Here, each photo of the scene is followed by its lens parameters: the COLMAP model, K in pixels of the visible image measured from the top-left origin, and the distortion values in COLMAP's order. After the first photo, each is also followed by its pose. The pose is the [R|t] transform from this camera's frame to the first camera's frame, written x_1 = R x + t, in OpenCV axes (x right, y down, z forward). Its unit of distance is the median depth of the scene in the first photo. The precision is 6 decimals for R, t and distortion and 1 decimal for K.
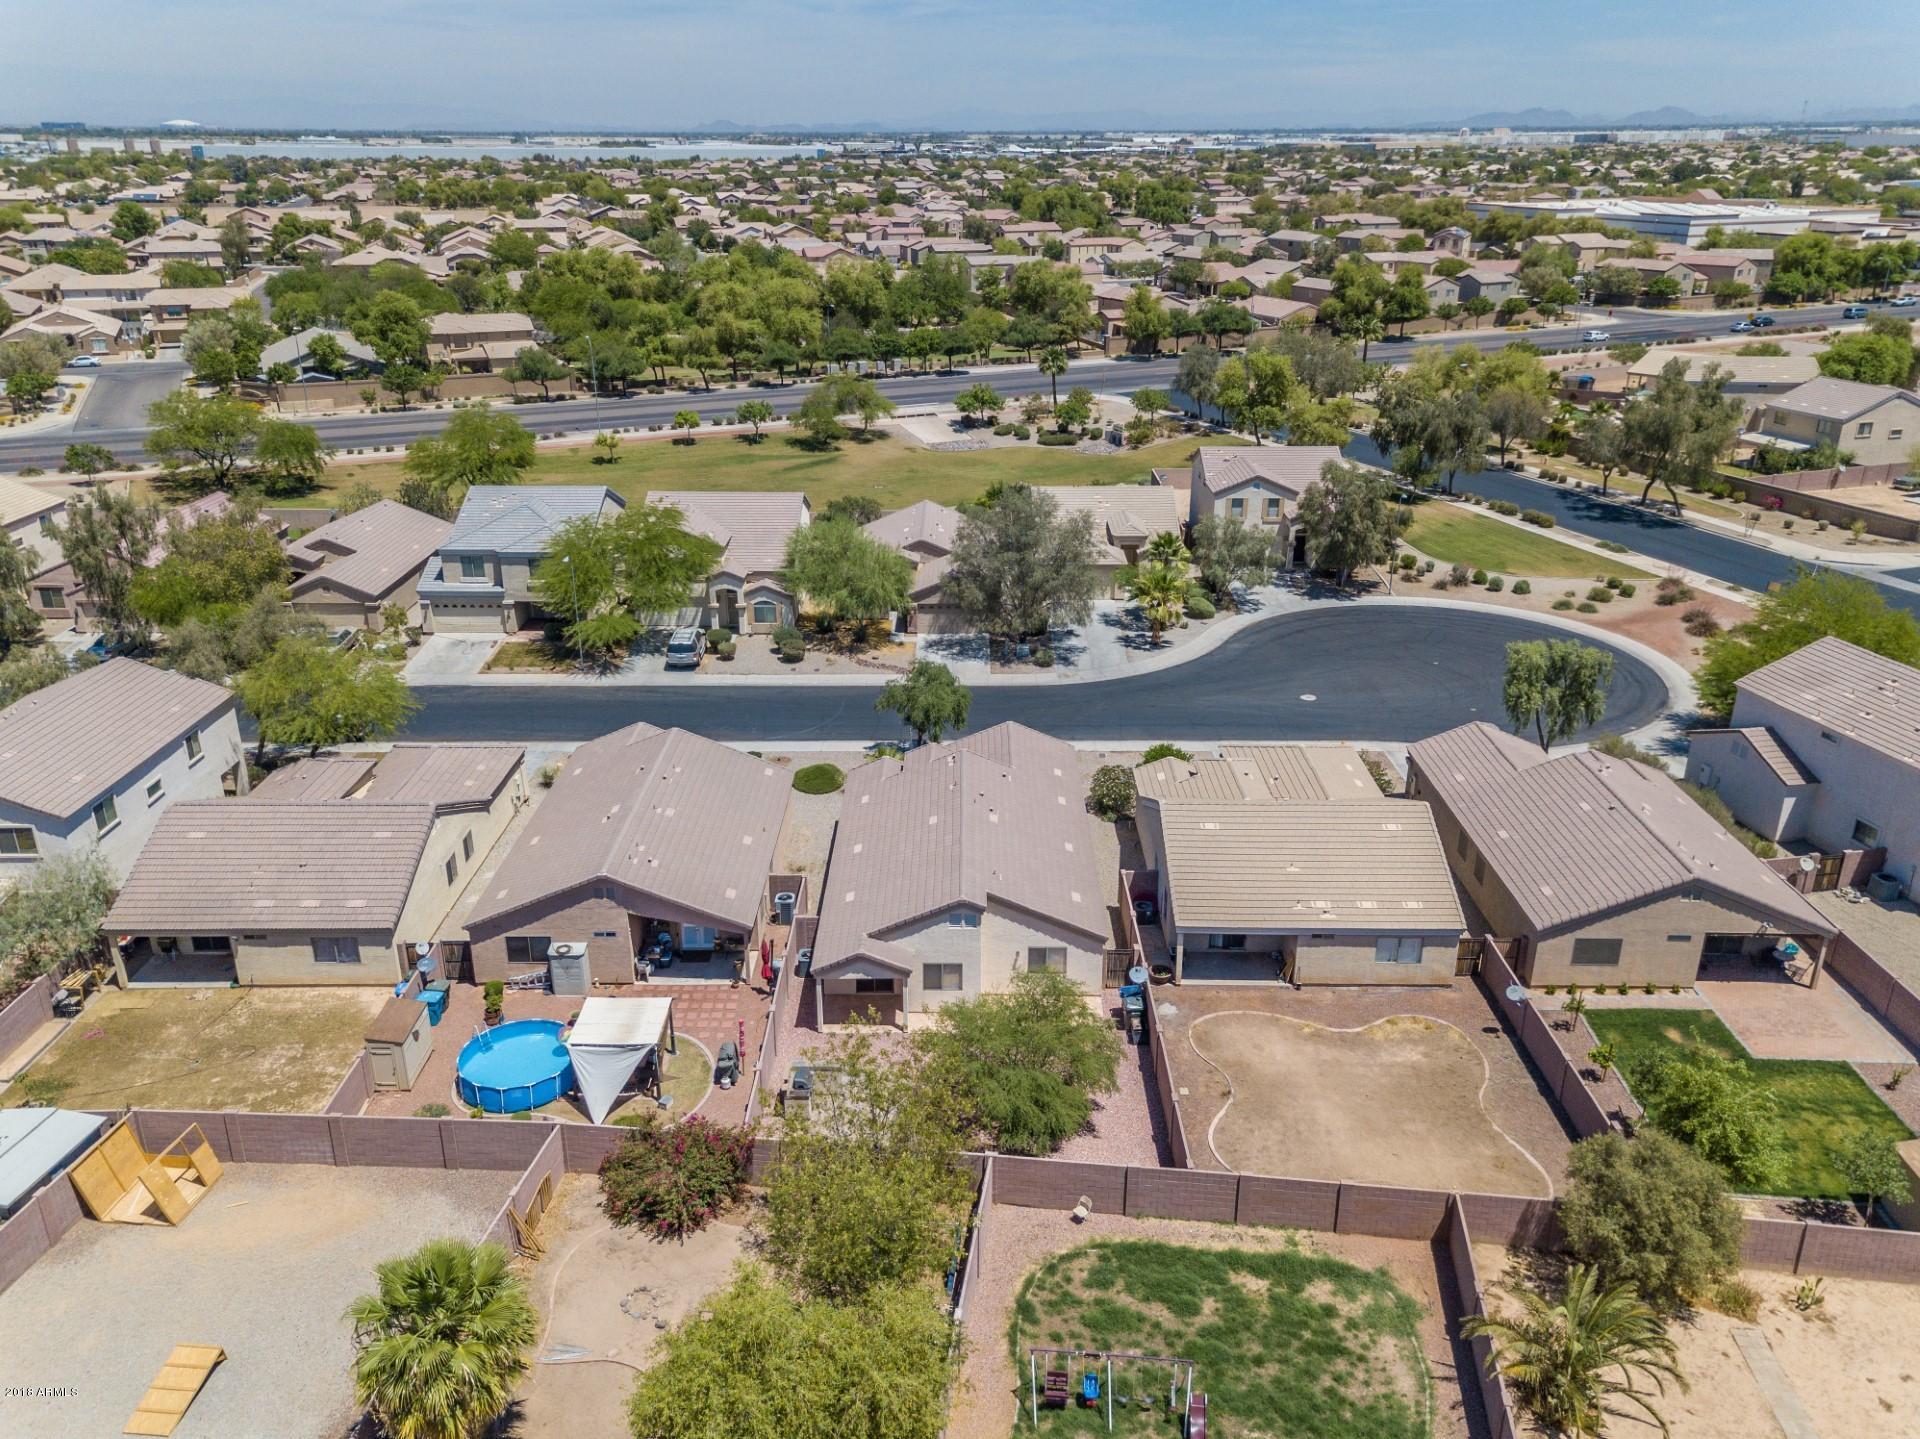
lens RADIAL K [[1468.1, 0, 953.8], [0, 1468.1, 712.9], [0, 0, 1]] dist [0.040545, 0.011938]
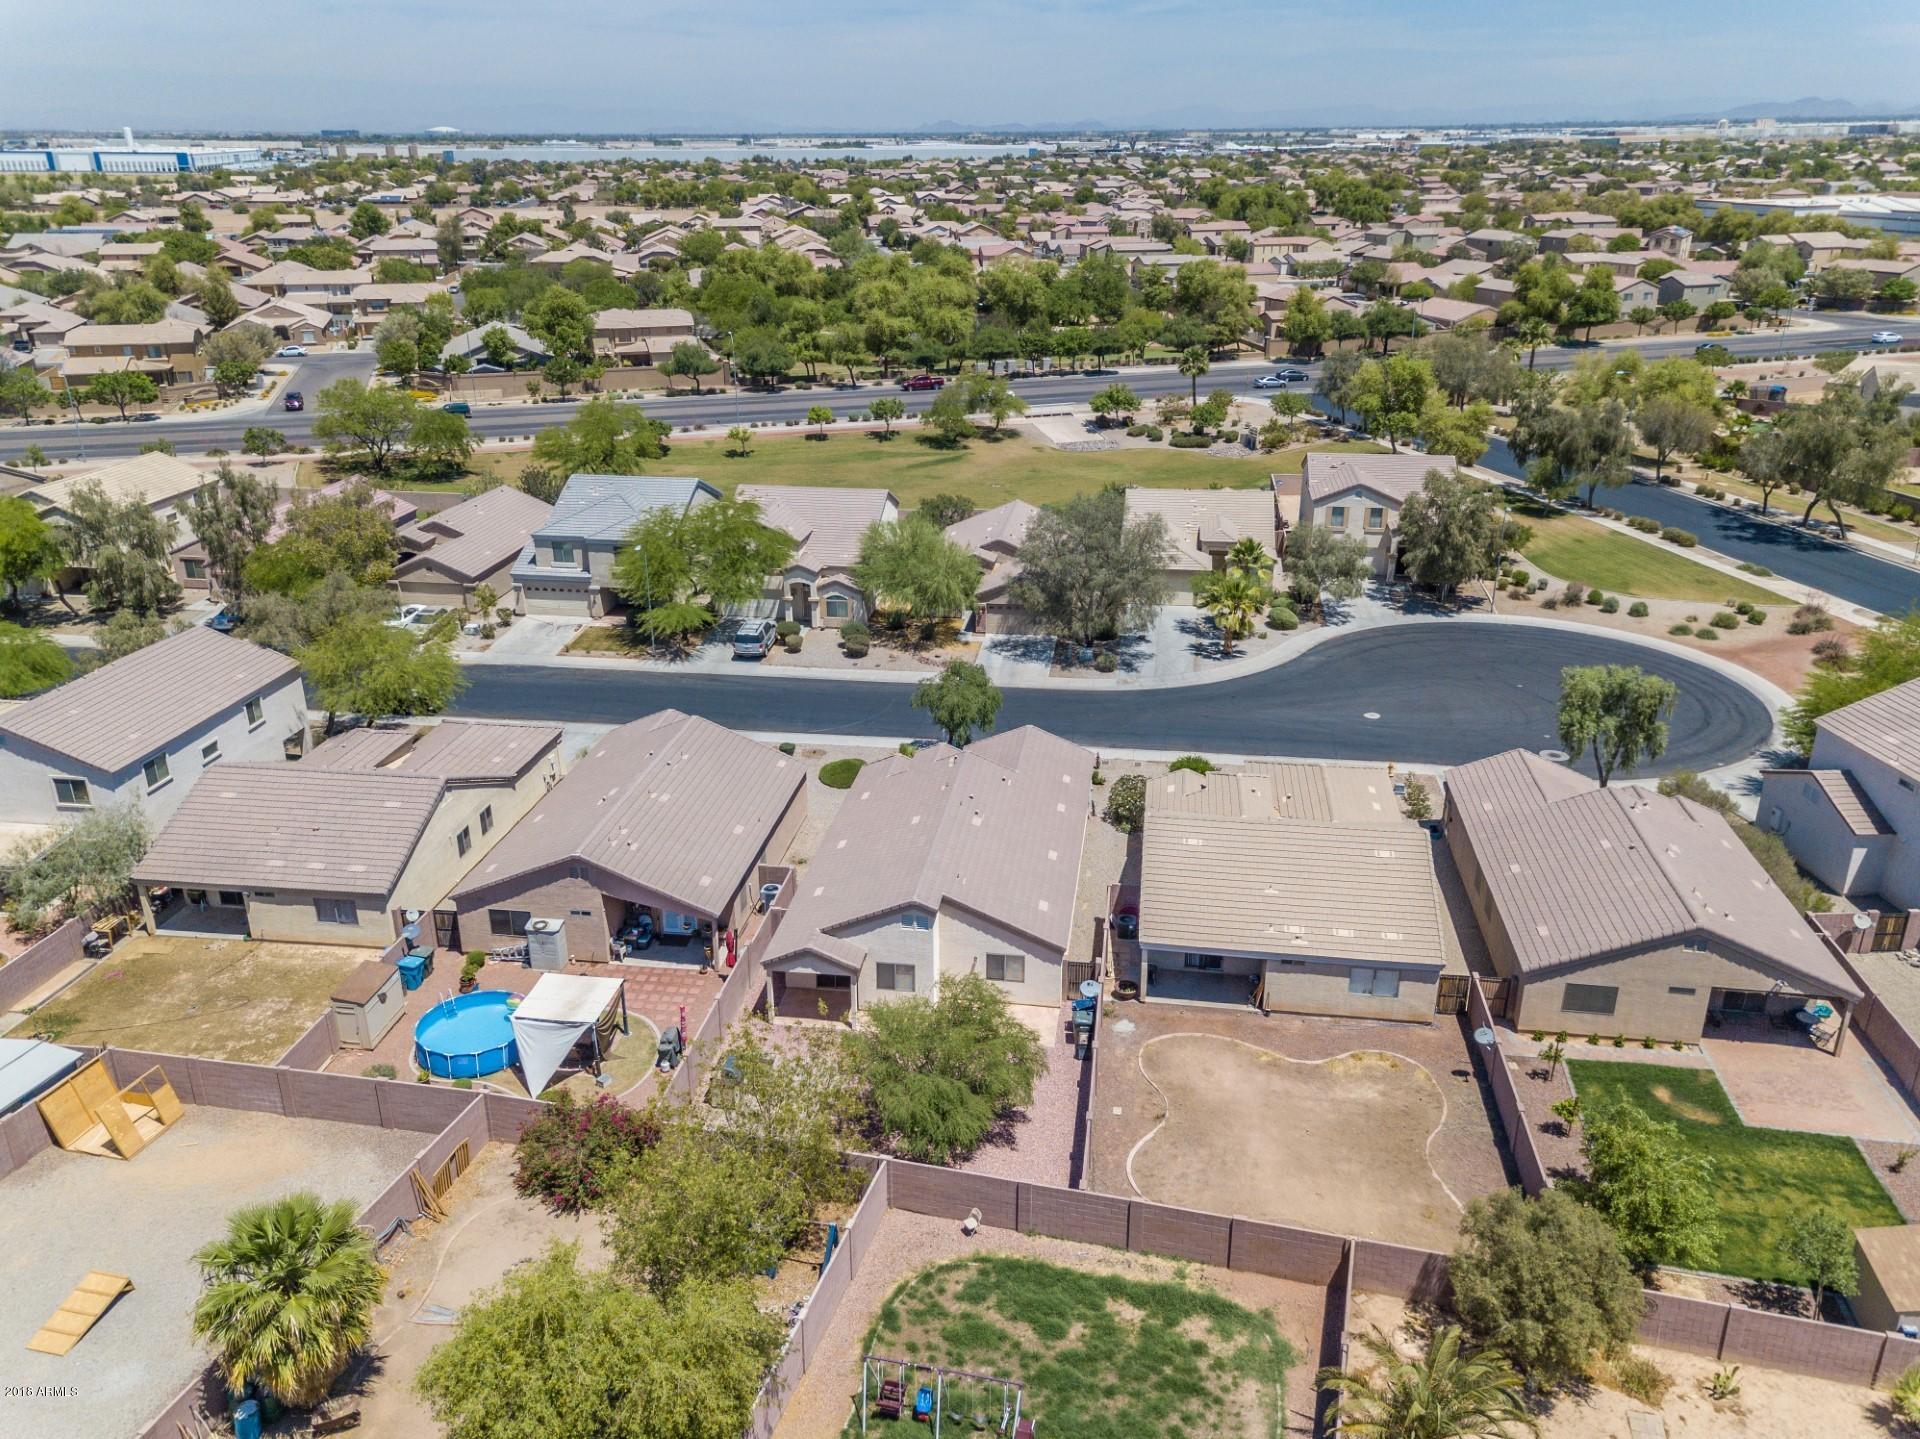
lens RADIAL K [[1468.1, 0, 955.1], [0, 1468.1, 713.8], [0, 0, 1]] dist [0.040545, 0.011938]
pose [[0.990499, 0.046373, -0.129462, 0.138742], [-0.046237, 0.998922, 0.004059, -0.004267], [0.129511, 0.001965, 0.991576, 0.014846]]
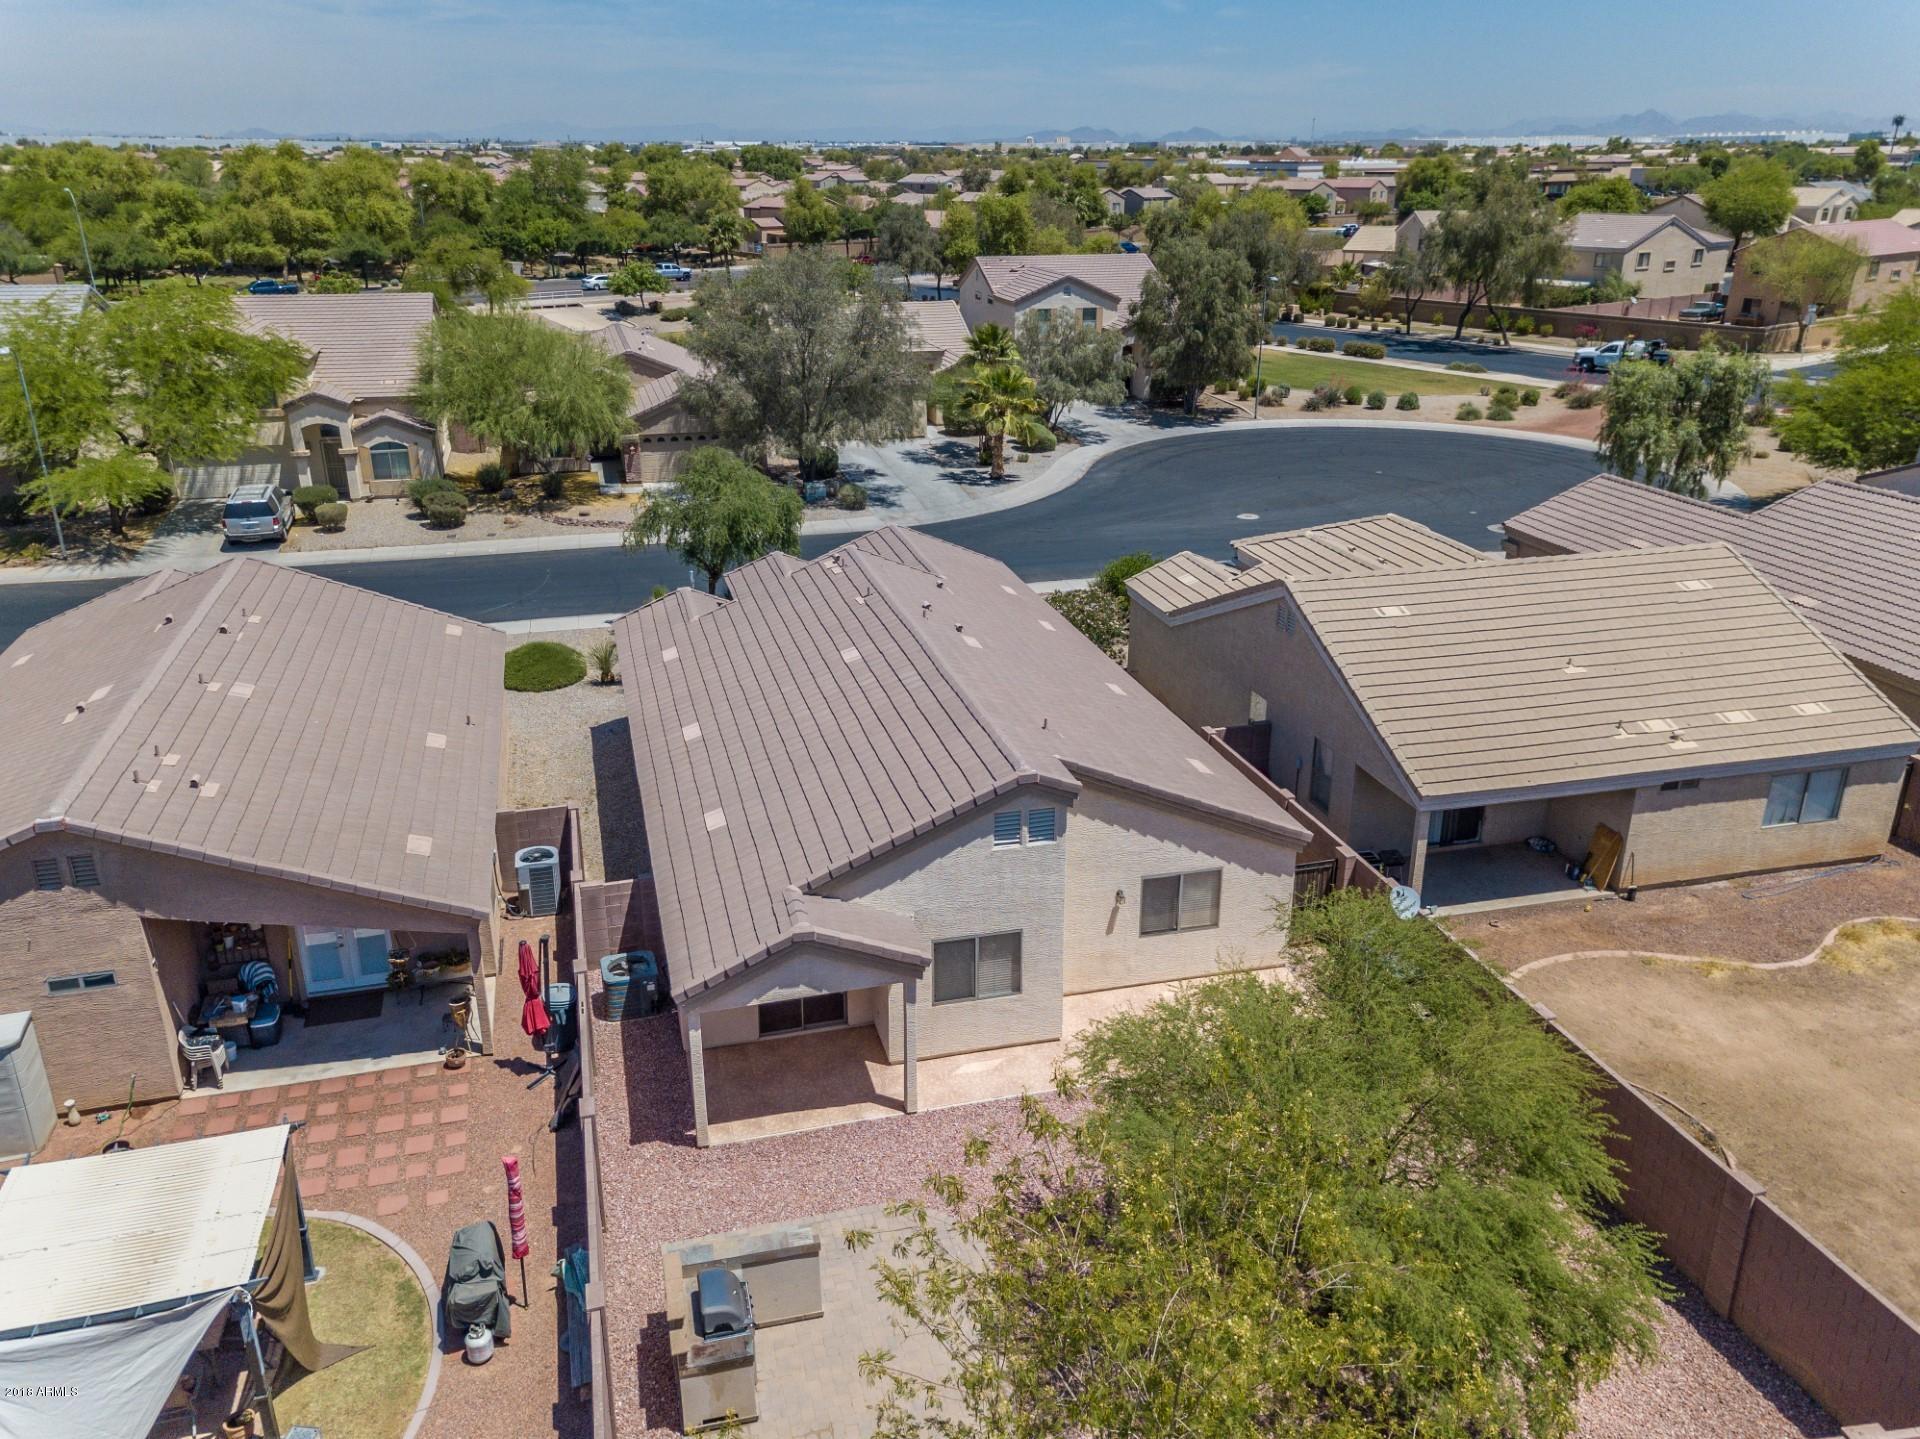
lens RADIAL K [[1468.1, 0, 954.3], [0, 1468.1, 714.4], [0, 0, 1]] dist [0.040545, 0.011938]
pose [[0.964653, -0.093784, 0.246271, -0.100844], [0.095571, 0.995411, 0.004715, 0.094701], [-0.245583, 0.018988, 0.969190, 0.533584]]
